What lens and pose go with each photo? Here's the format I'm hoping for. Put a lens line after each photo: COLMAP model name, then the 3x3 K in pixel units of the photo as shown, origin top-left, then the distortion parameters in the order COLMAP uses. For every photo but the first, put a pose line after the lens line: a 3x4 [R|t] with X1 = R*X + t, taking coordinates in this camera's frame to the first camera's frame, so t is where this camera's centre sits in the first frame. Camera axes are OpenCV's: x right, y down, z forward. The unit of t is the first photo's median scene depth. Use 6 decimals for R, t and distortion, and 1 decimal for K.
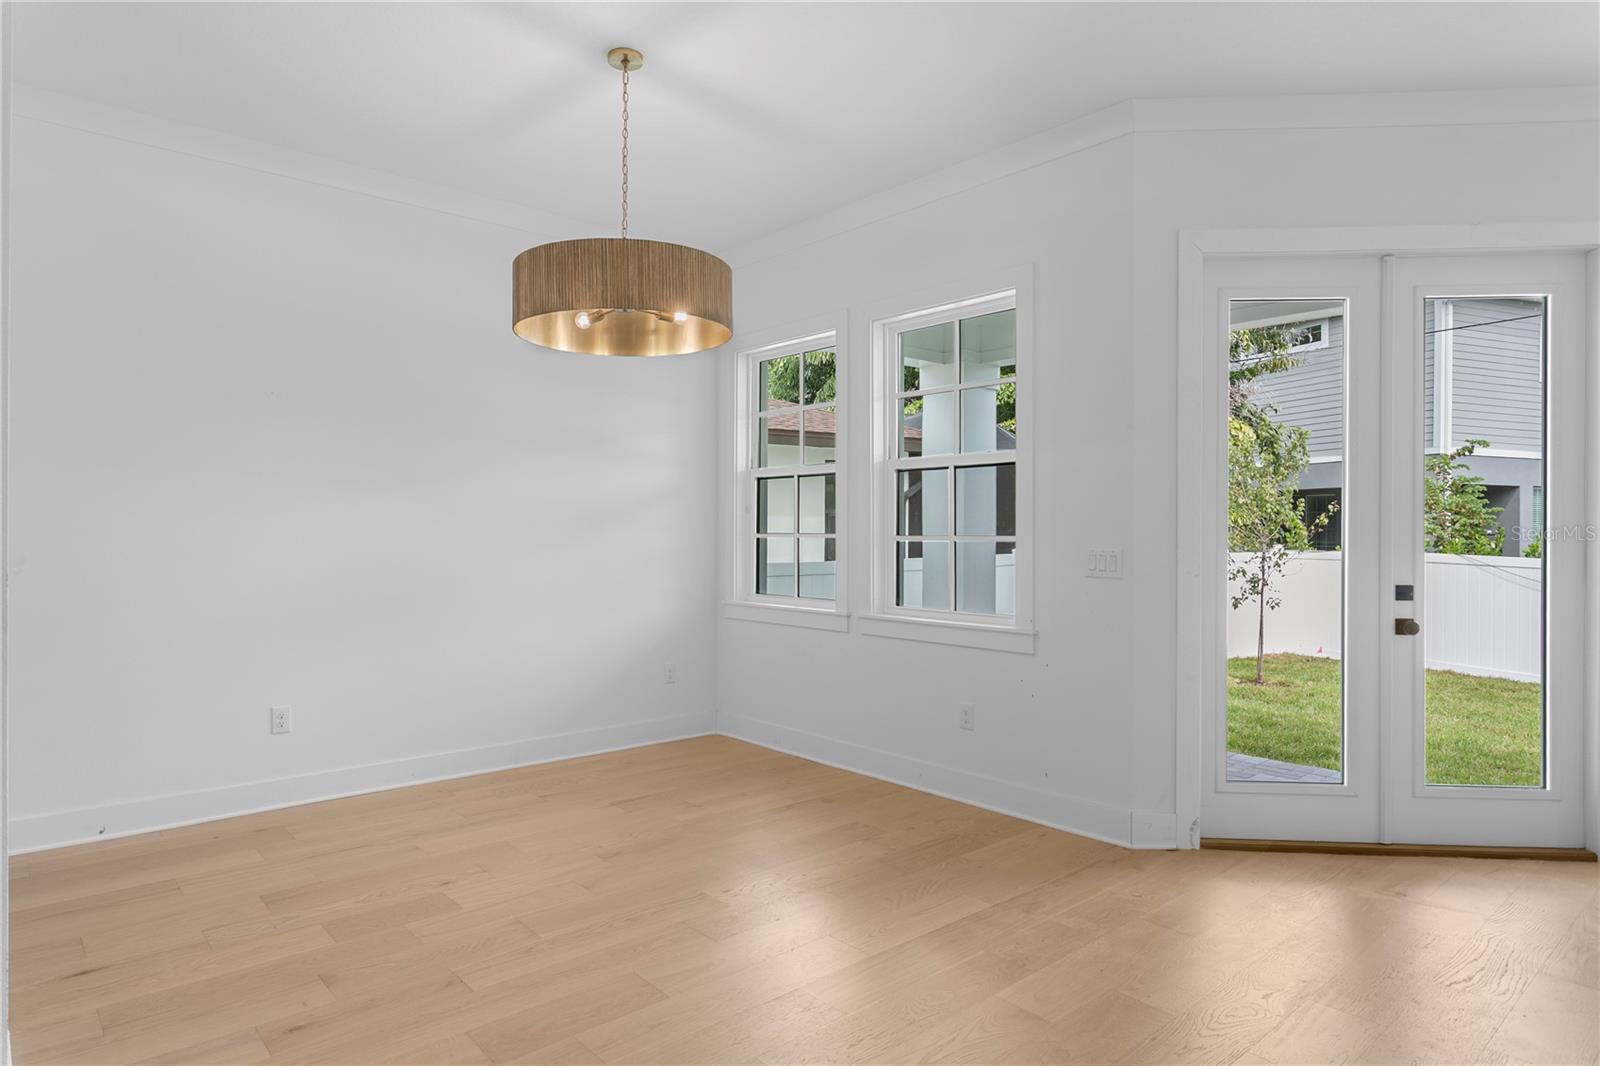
lens RADIAL K [[920.0, 0, 800.0], [0, 920.0, 533.0], [0, 0, 1]] dist [0.003918, 0.000359]
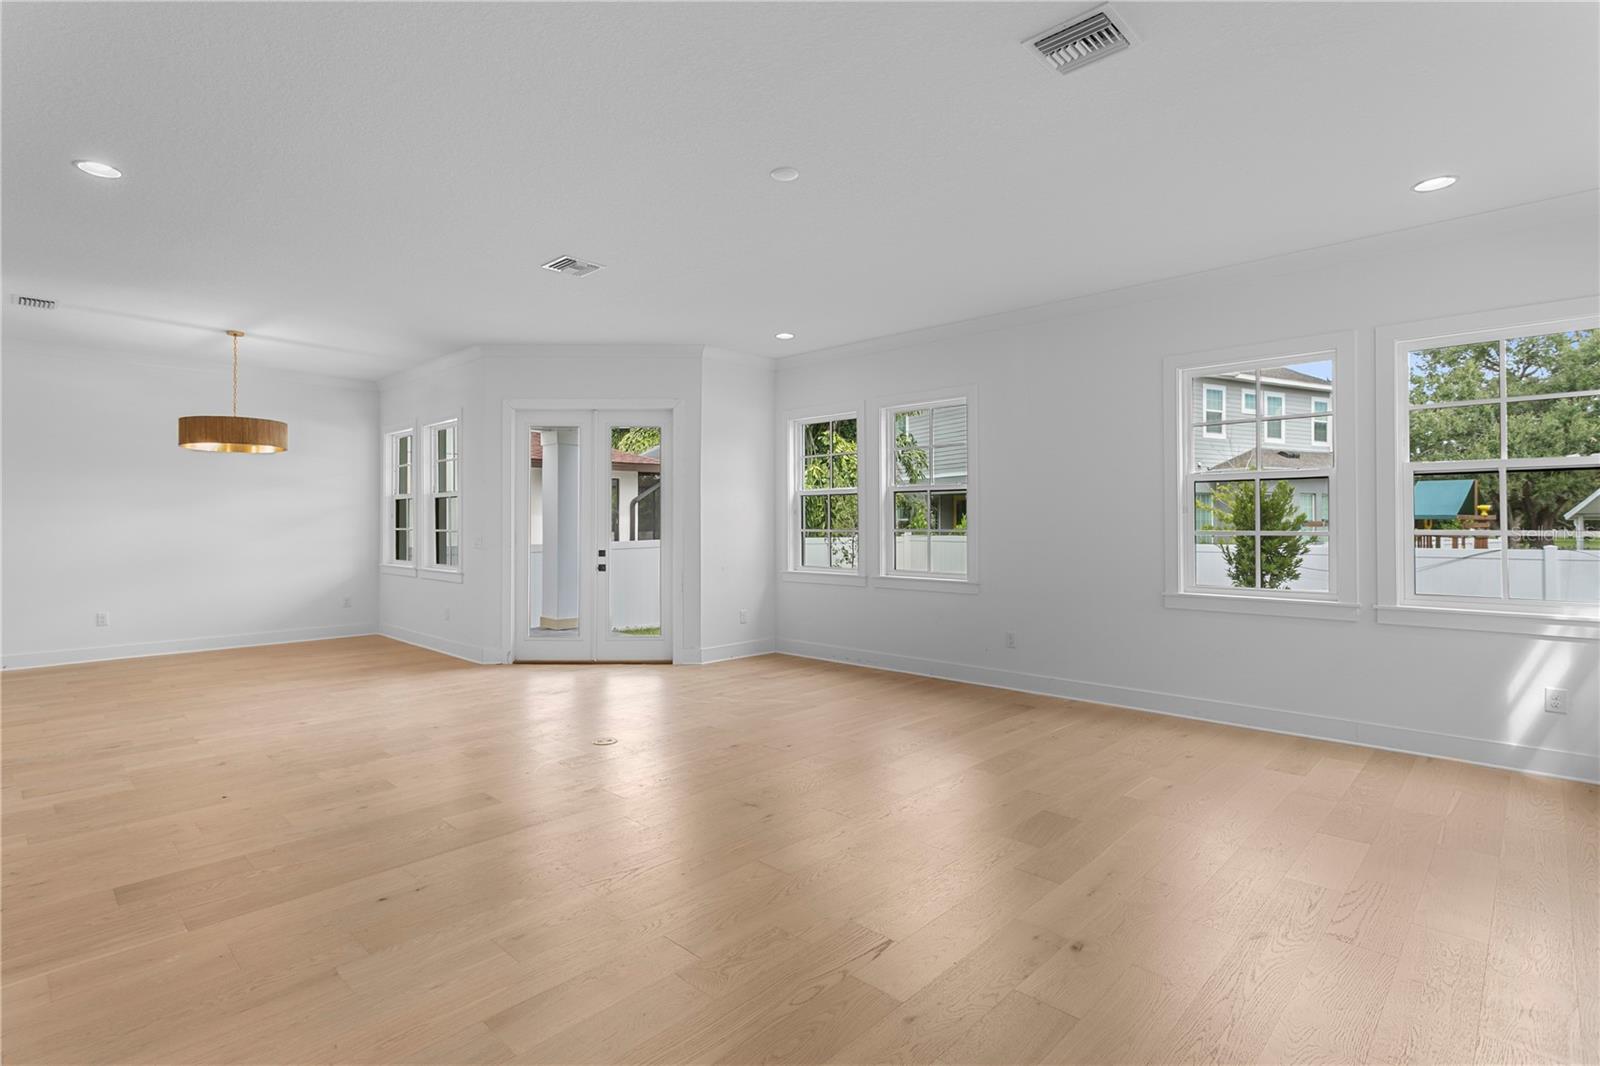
lens RADIAL K [[756.3, 0, 789.6], [0, 756.3, 520.1], [0, 0, 1]] dist [0.000116, -0.000147]
pose [[0.997456, -0.006096, 0.071025, 0.982511], [0.006322, 0.999976, -0.002951, -0.011102], [-0.071005, 0.003392, 0.997470, -0.943314]]
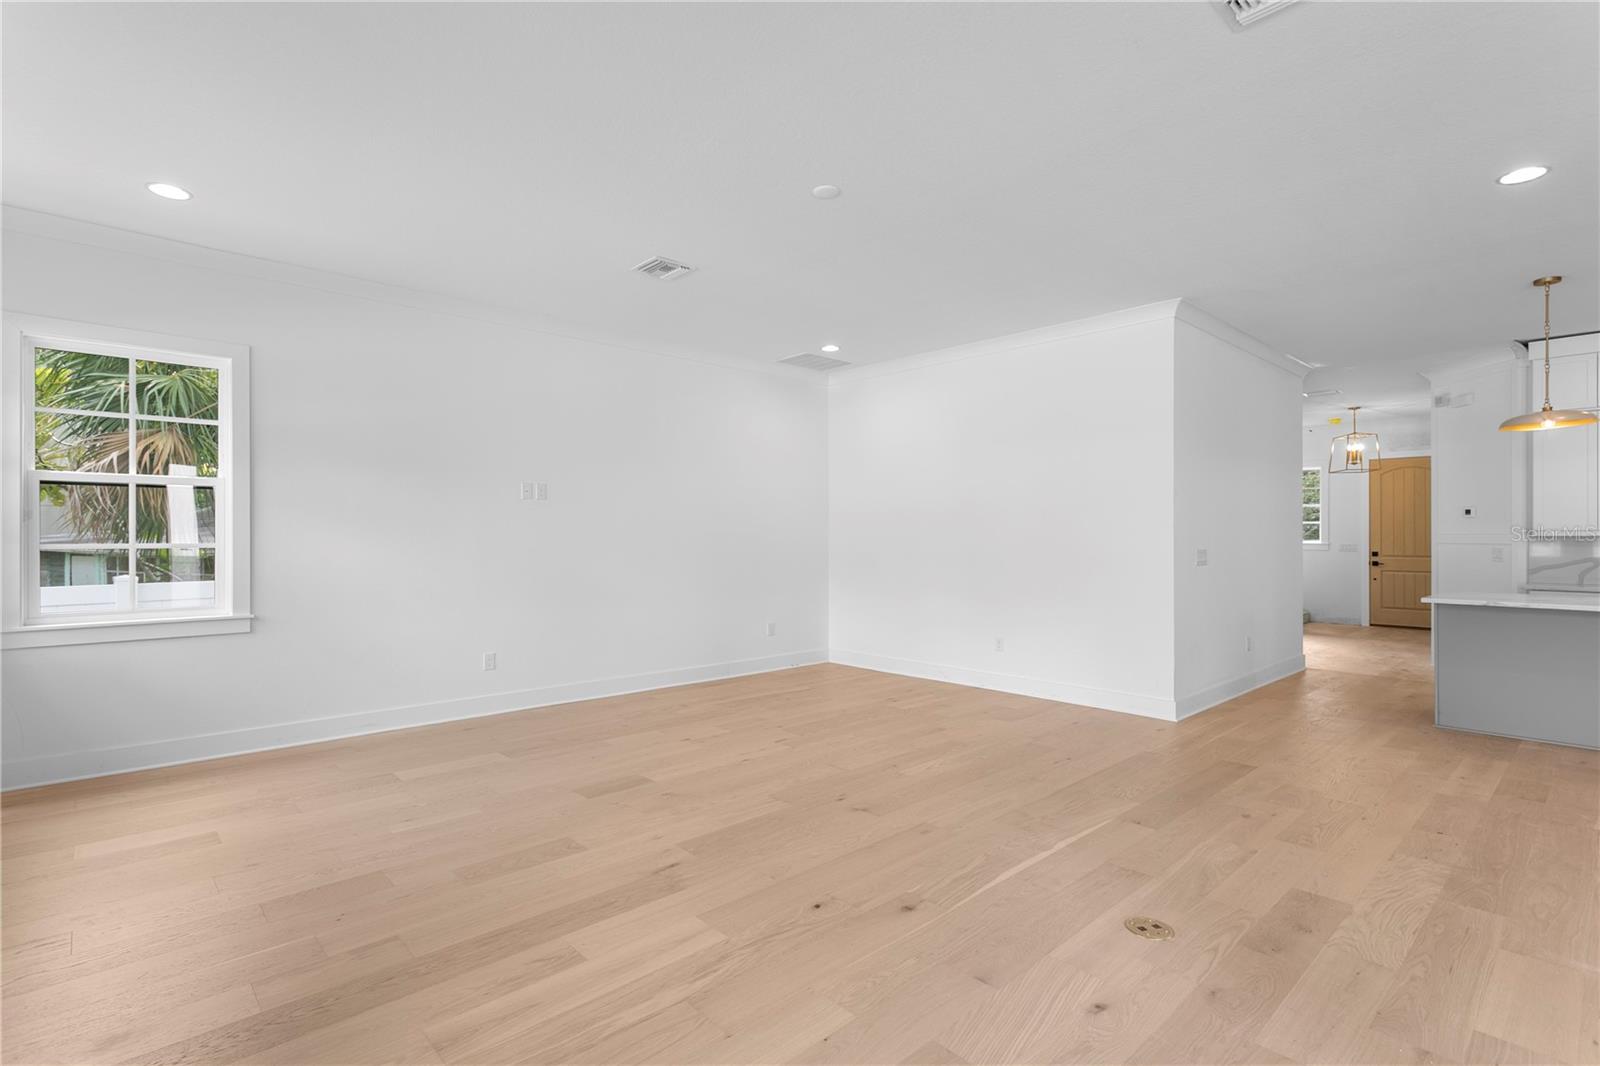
lens RADIAL K [[784.0, 0, 800.0], [0, 784.0, 533.0], [0, 0, 1]] dist [-0.000302, -0.000183]
pose [[-0.999772, -0.002256, -0.021249, 1.090743], [-0.002233, 0.999997, -0.001091, -0.009028], [0.021251, -0.001043, -0.999774, 0.942317]]
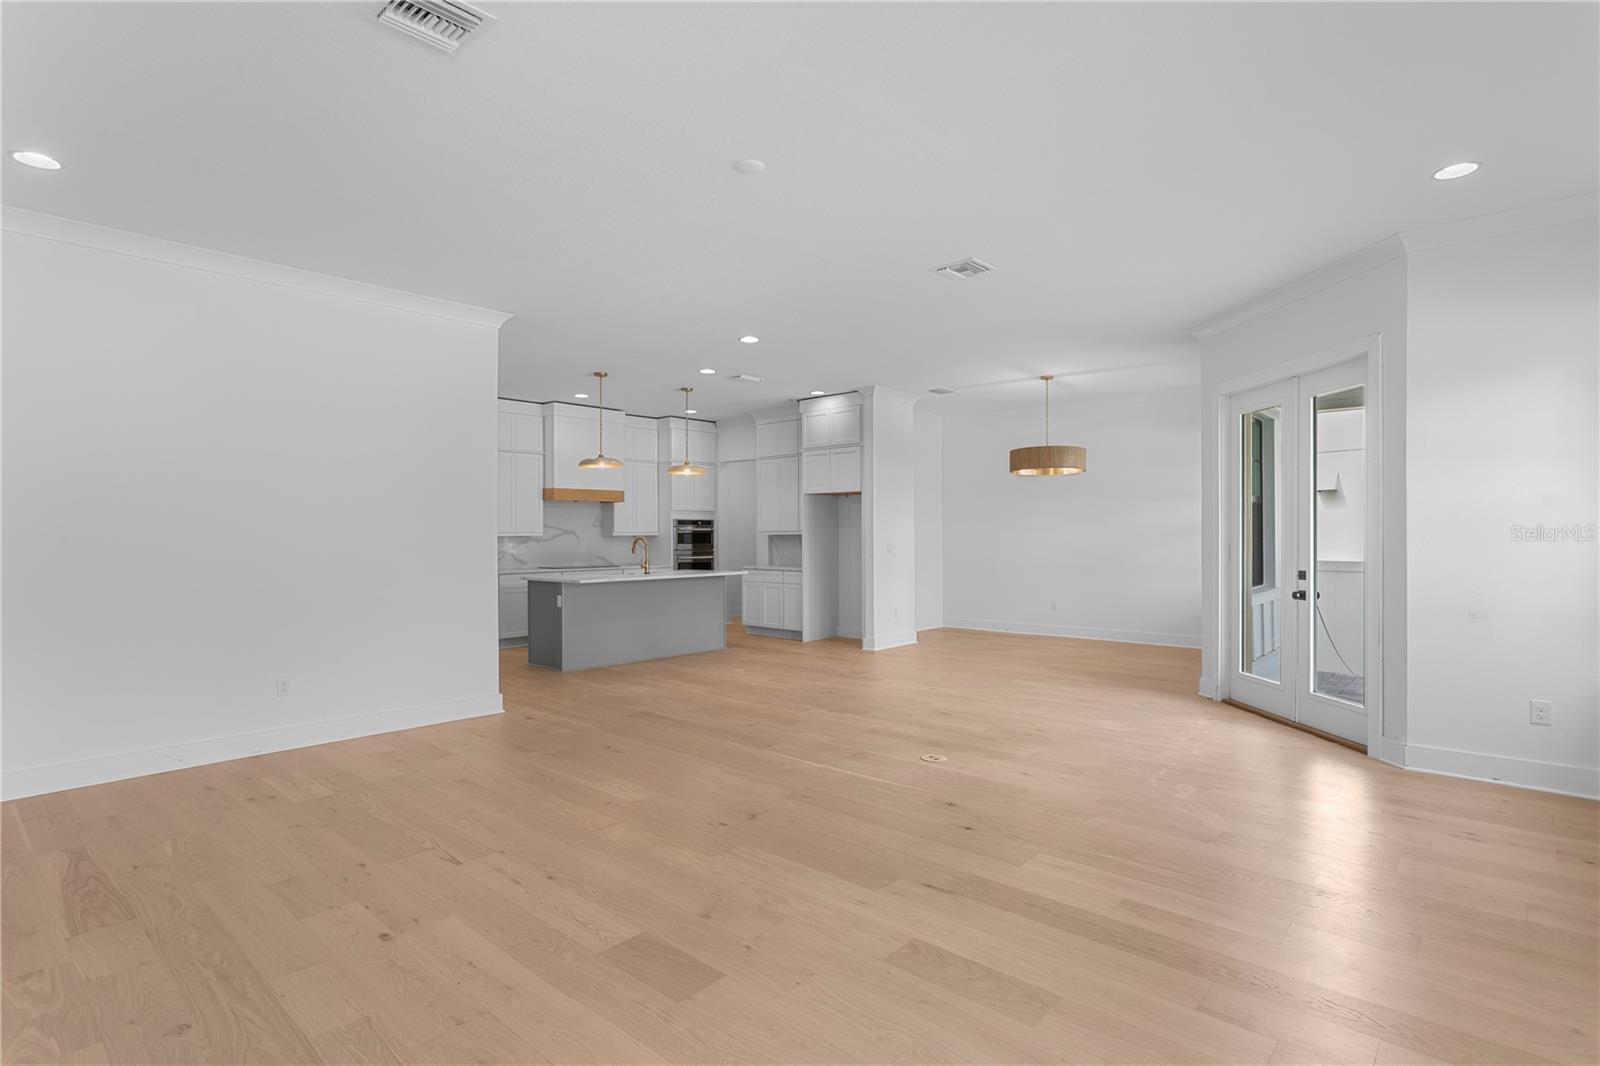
lens RADIAL K [[799.8, 0, 795.6], [0, 799.8, 530.8], [0, 0, 1]] dist [-0.003375, -0.000034]
pose [[0.125757, -0.009875, -0.992012, 1.961693], [0.000831, 0.999951, -0.009848, -0.002759], [0.992061, 0.000414, 0.125759, -0.098943]]
